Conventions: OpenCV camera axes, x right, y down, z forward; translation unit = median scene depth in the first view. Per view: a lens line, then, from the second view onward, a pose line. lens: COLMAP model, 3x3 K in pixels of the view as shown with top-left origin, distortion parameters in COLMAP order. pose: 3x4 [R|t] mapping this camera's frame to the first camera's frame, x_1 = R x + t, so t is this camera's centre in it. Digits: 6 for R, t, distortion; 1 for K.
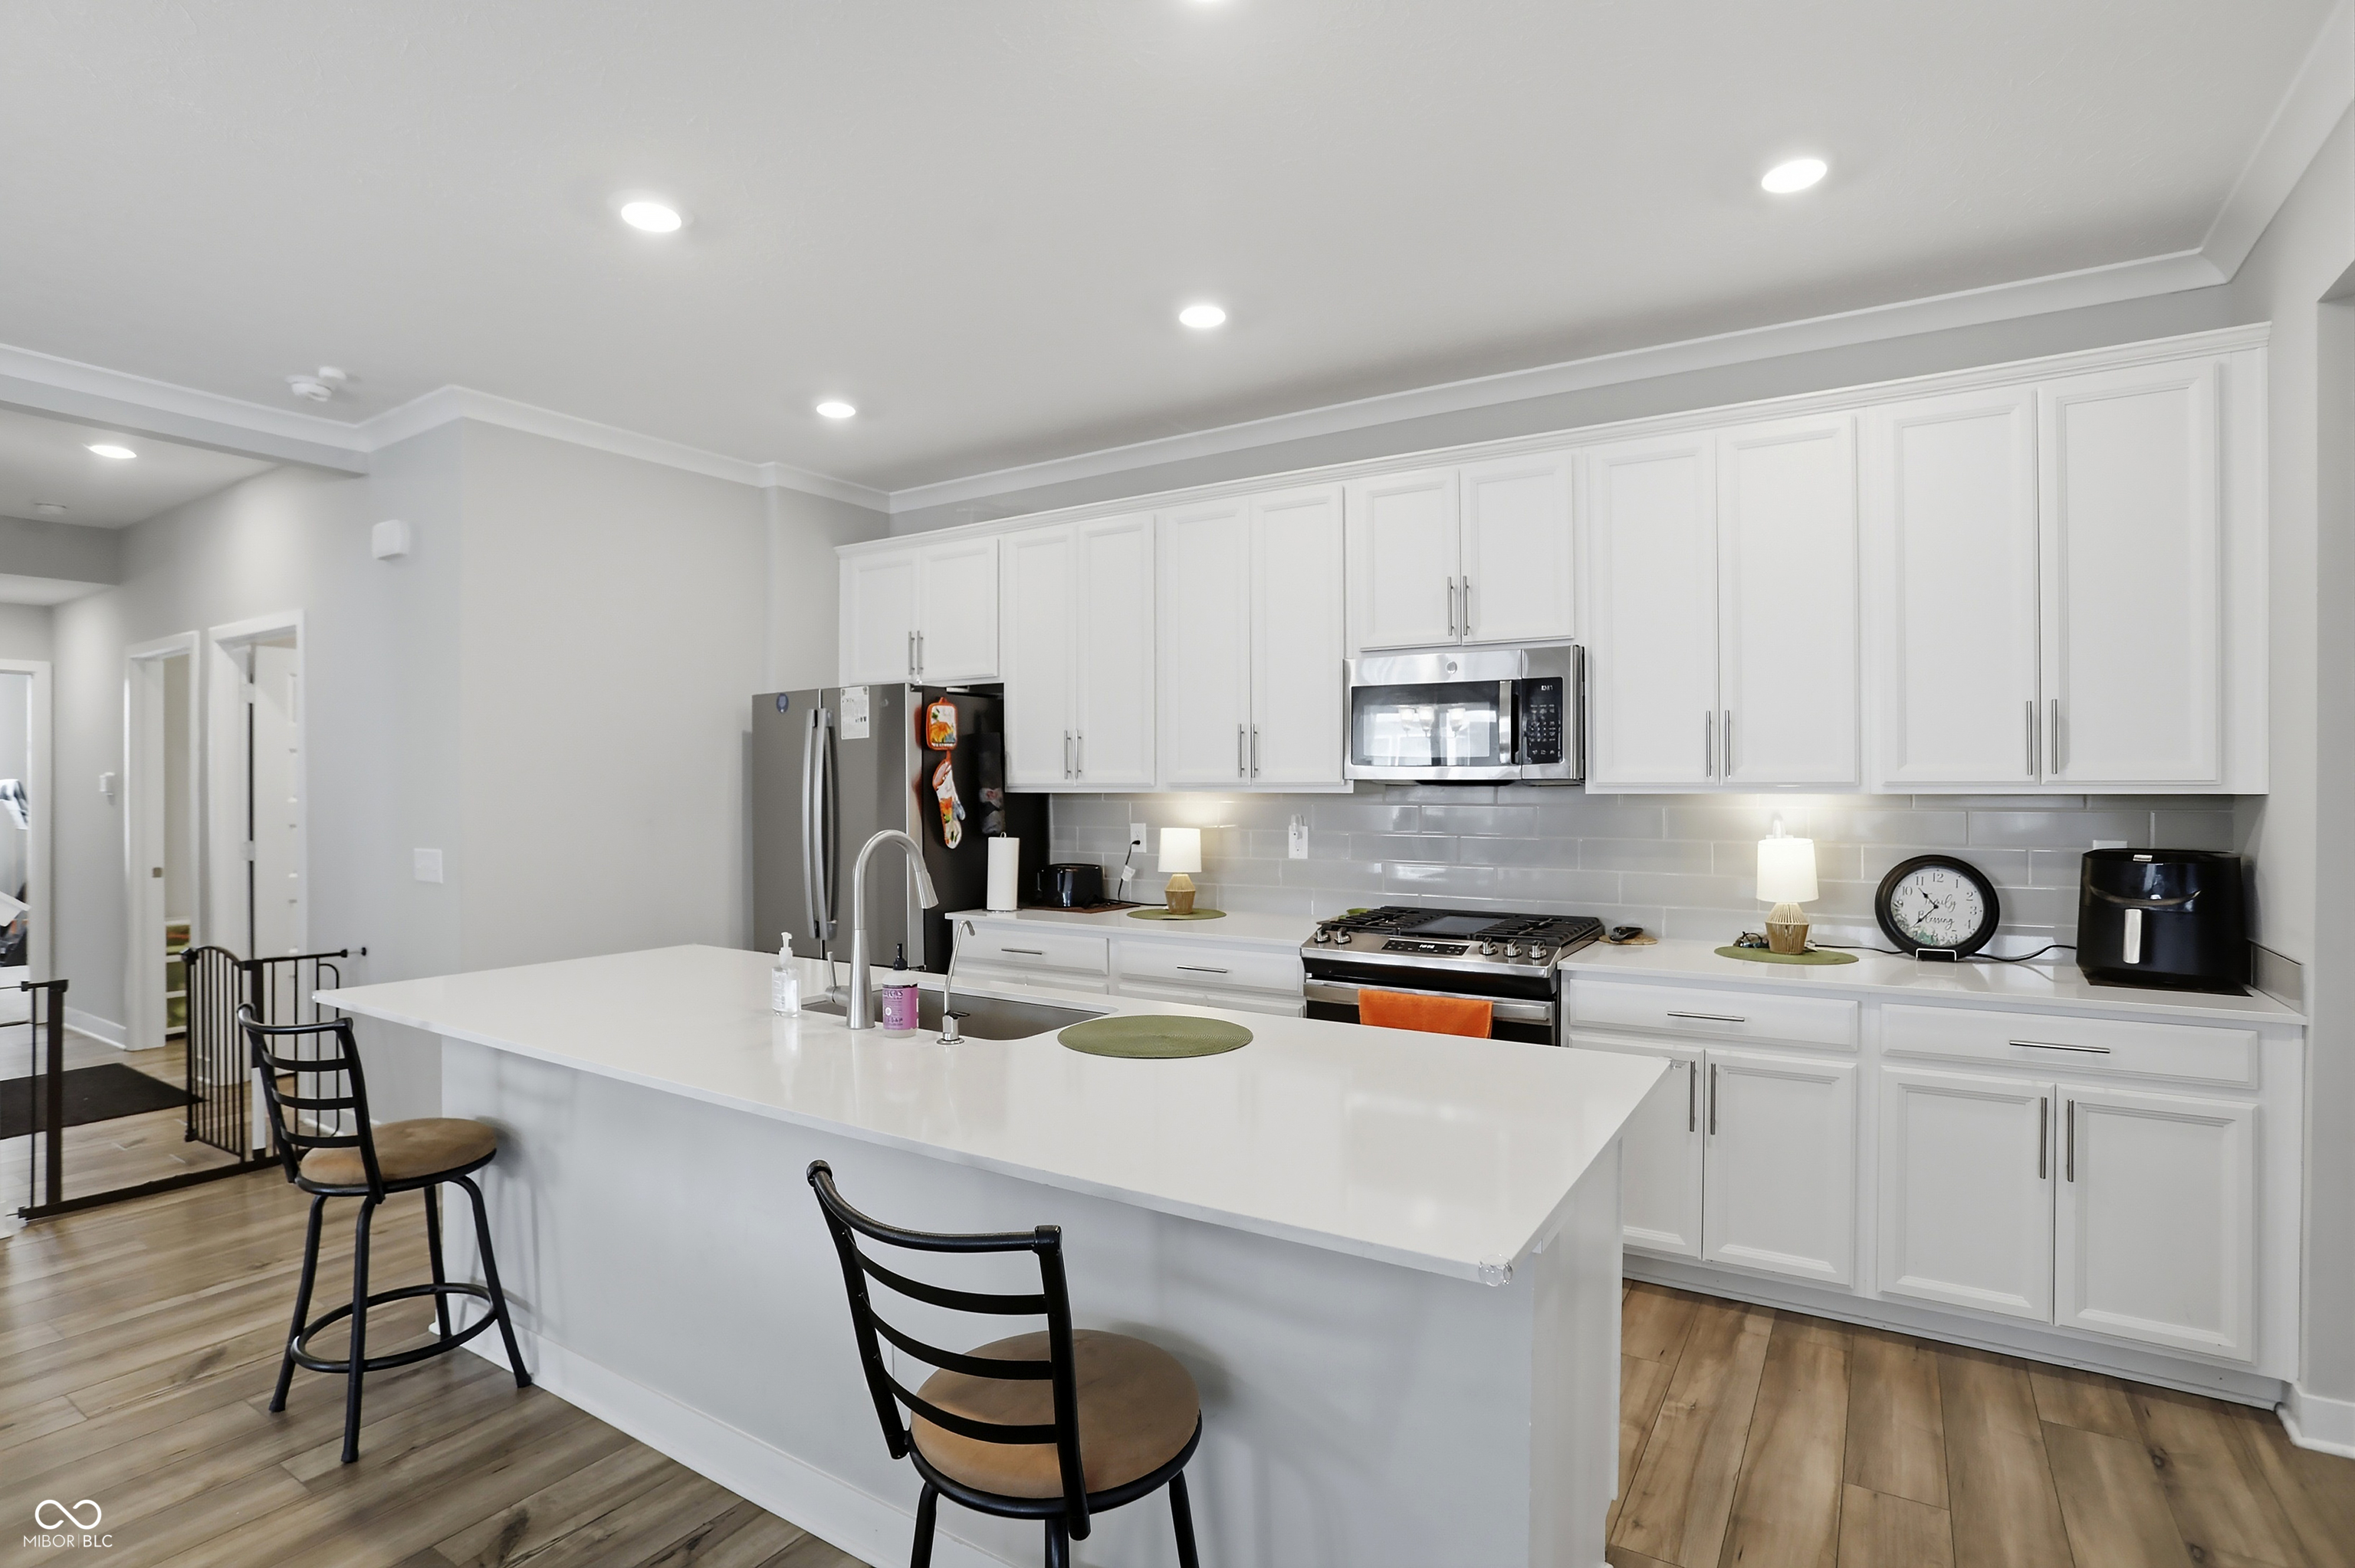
lens RADIAL K [[1153.8, 0, 1177.5], [0, 1153.8, 784.0], [0, 0, 1]] dist [-0.076279, 0.031410]
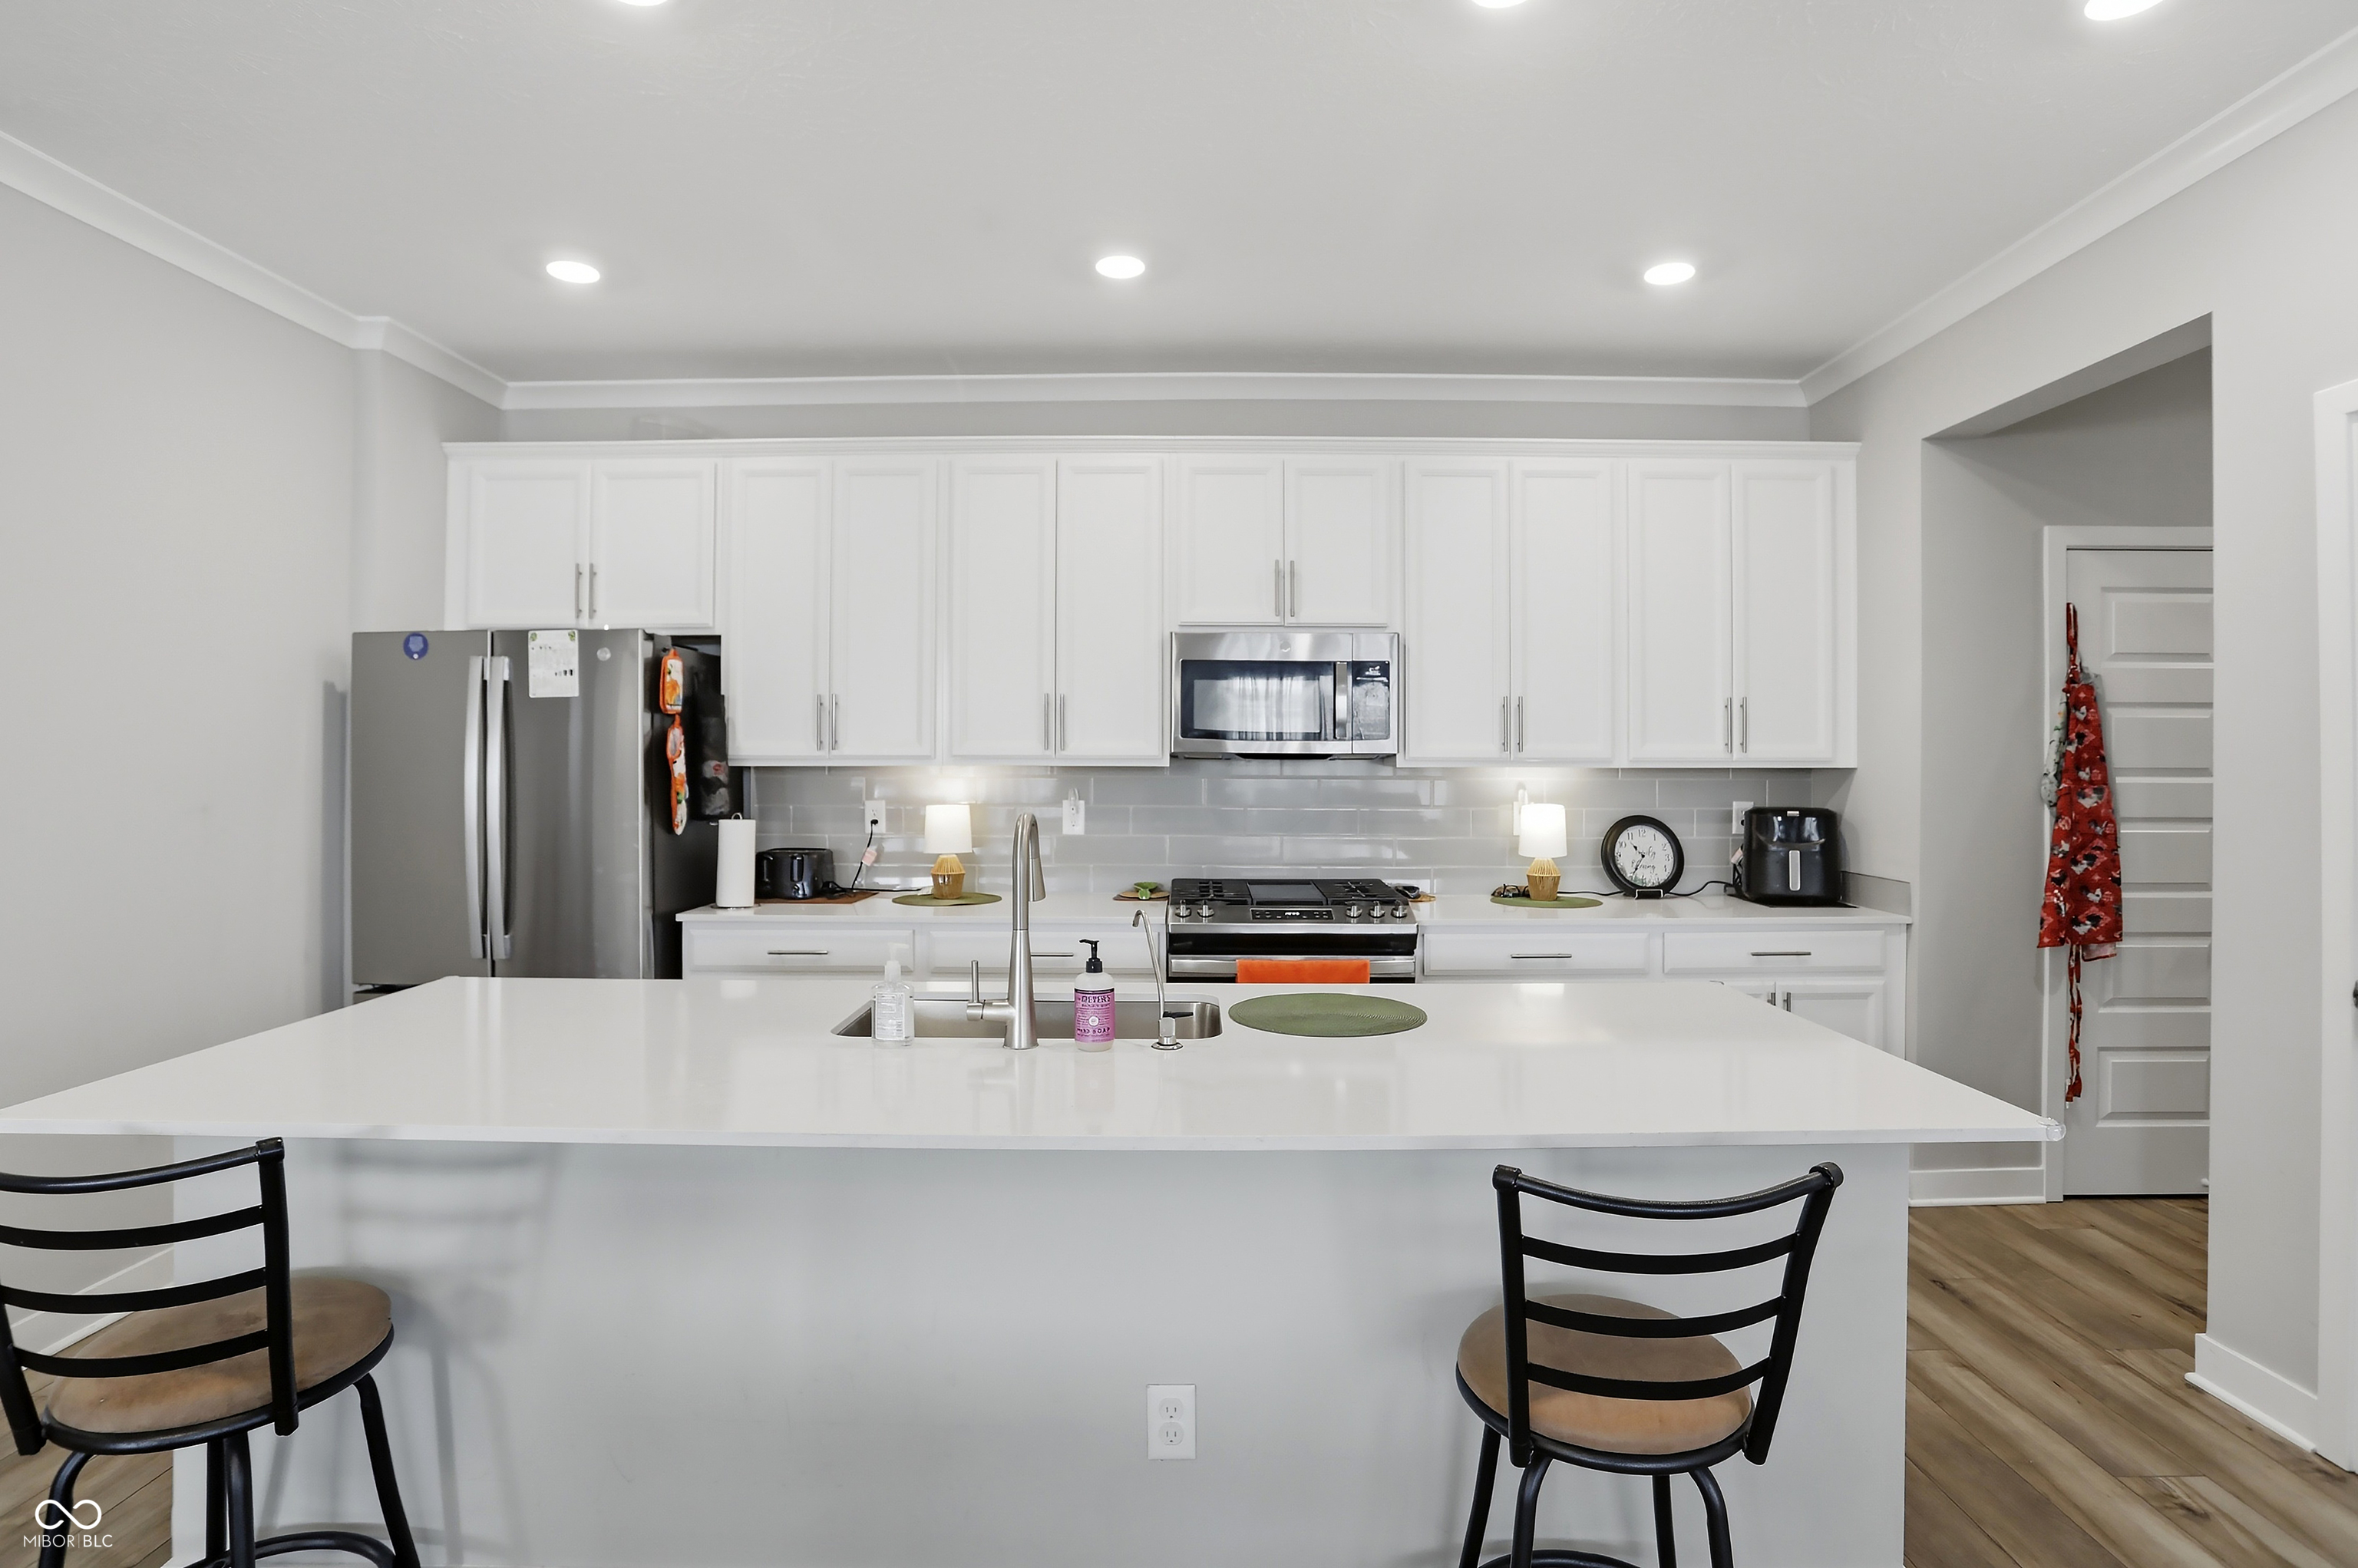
lens RADIAL K [[1175.6, 0, 1182.1], [0, 1175.6, 765.7], [0, 0, 1]] dist [-0.078373, 0.032402]
pose [[0.849341, -0.000014, 0.527845, -0.343011], [-0.004231, 0.999968, 0.006835, -0.000078], [-0.527828, -0.008039, 0.849313, 0.114811]]
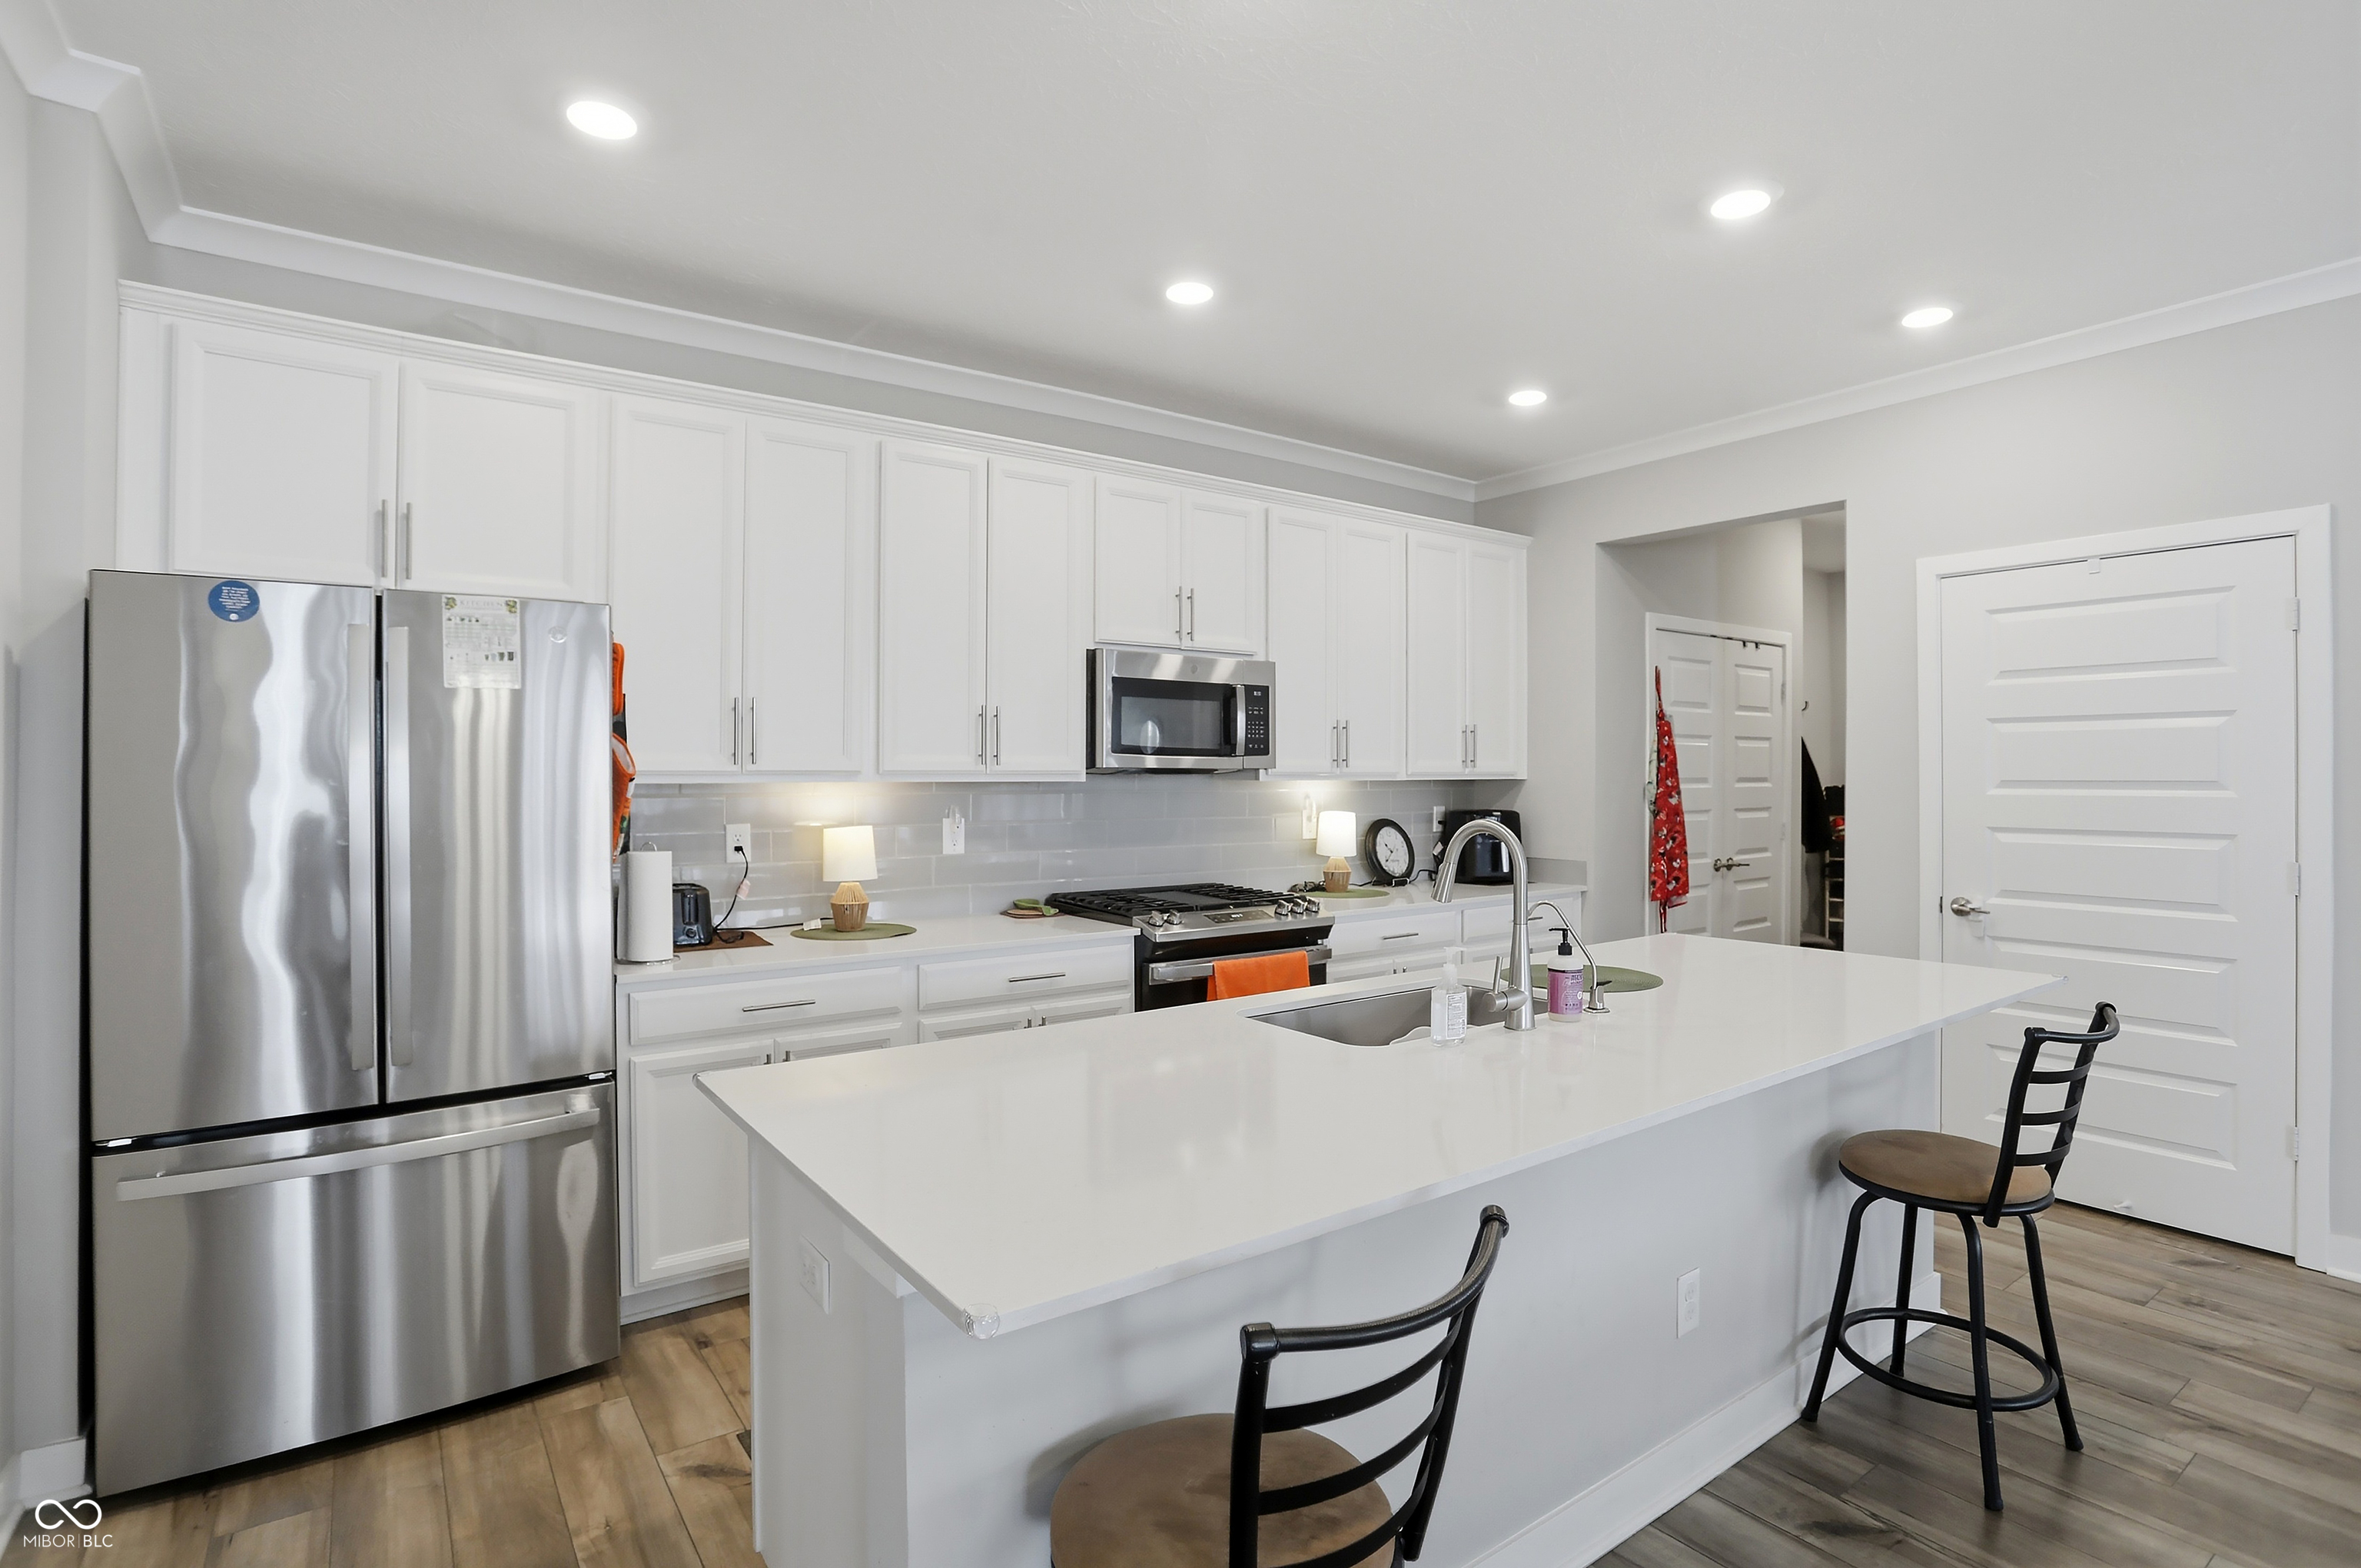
lens RADIAL K [[1164.2, 0, 1185.0], [0, 1164.2, 778.0], [0, 0, 1]] dist [-0.076882, 0.032333]
pose [[0.368454, -0.001876, 0.929644, -0.690243], [-0.001123, 0.999996, 0.002463, 0.001968], [-0.929645, -0.001951, 0.368450, 0.493855]]
